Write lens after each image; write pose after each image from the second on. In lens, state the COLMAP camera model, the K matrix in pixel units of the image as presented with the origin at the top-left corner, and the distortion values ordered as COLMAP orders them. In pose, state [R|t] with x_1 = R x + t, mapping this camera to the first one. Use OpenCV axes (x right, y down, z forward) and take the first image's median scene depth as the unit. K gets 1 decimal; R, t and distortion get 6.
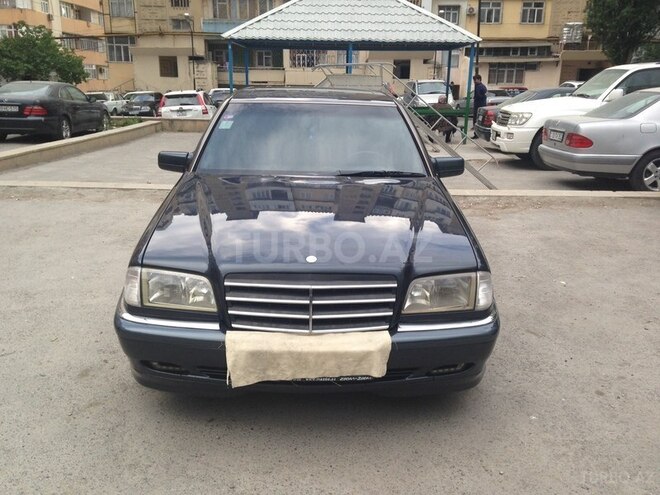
lens RADIAL K [[624.4, 0, 330.0], [0, 624.4, 247.5], [0, 0, 1]] dist [0.201872, -0.283102]
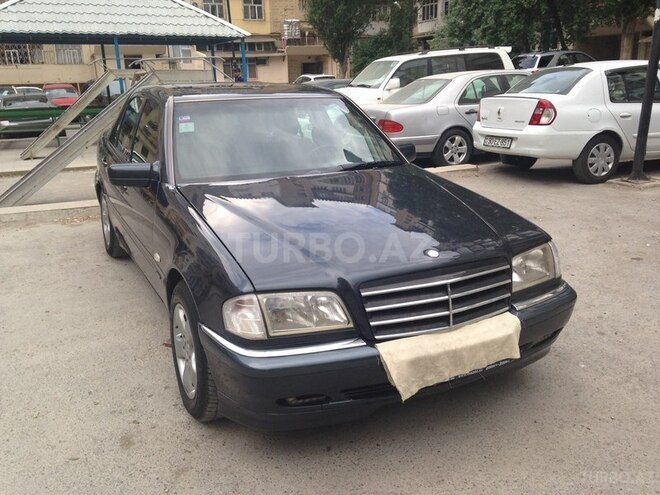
lens RADIAL K [[629.8, 0, 308.3], [0, 629.8, 243.3], [0, 0, 1]] dist [0.205185, -0.318429]
pose [[0.896491, -0.148123, 0.417569, -0.154980], [0.149015, 0.988359, 0.030673, -0.014347], [-0.417252, 0.034726, 0.908127, 0.047674]]
